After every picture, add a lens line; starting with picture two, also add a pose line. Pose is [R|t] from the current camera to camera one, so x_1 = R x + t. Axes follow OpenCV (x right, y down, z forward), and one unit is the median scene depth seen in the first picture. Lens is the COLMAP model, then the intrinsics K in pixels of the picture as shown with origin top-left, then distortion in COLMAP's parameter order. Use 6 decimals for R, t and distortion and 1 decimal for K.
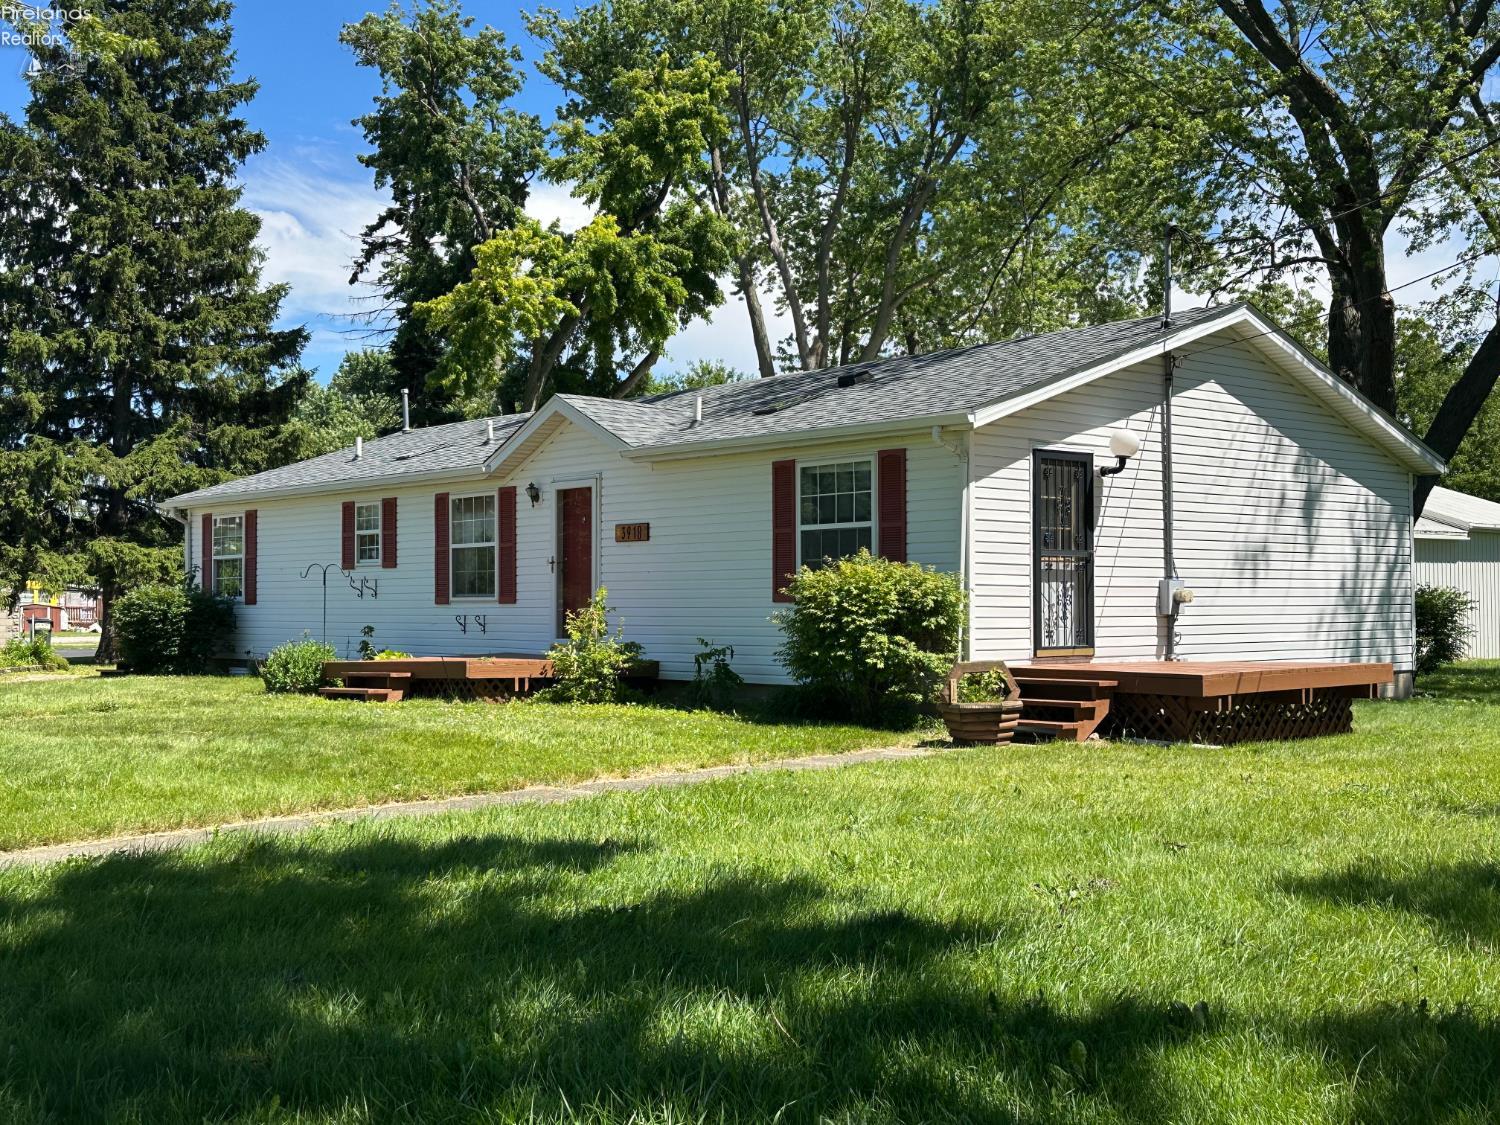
lens RADIAL K [[1729.9, 0, 746.2], [0, 1729.9, 573.1], [0, 0, 1]] dist [0.112117, 0.000000]
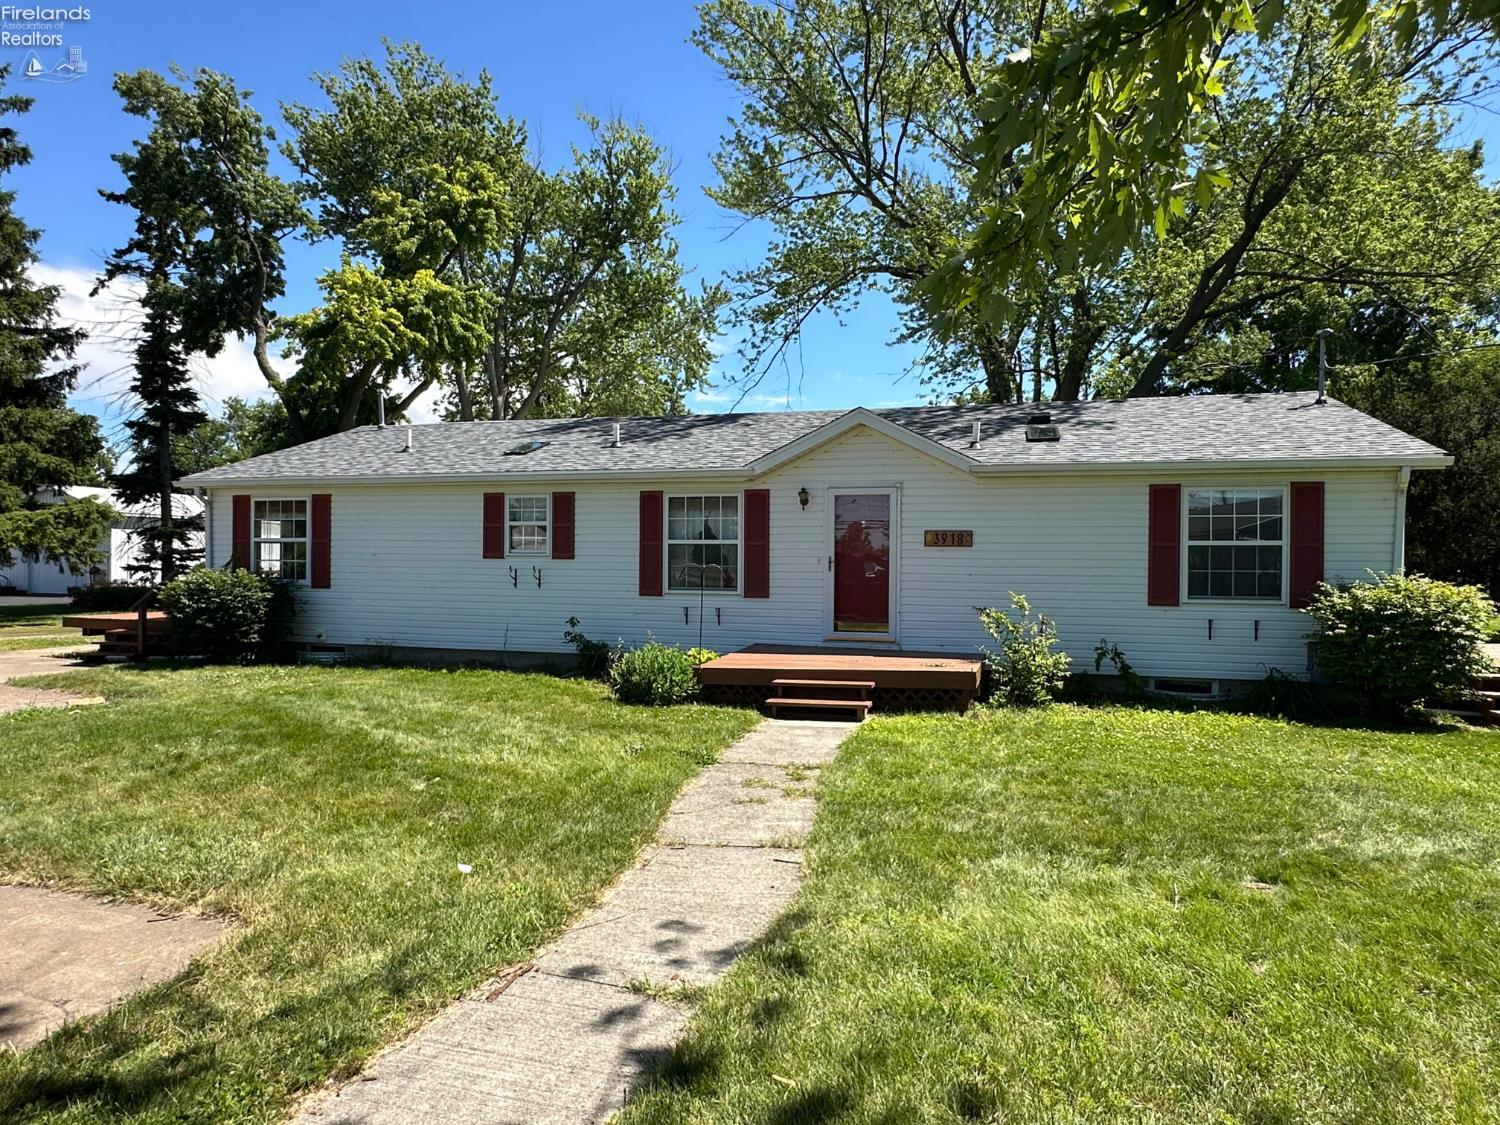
lens RADIAL K [[915.7, 0, 750.4], [0, 915.7, 595.9], [0, 0, 1]] dist [-0.006678, 0.001212]
pose [[0.836939, -0.013083, 0.547140, -0.239283], [-0.021400, 0.998167, 0.056604, -0.008353], [-0.546878, -0.059083, 0.835125, 0.275651]]
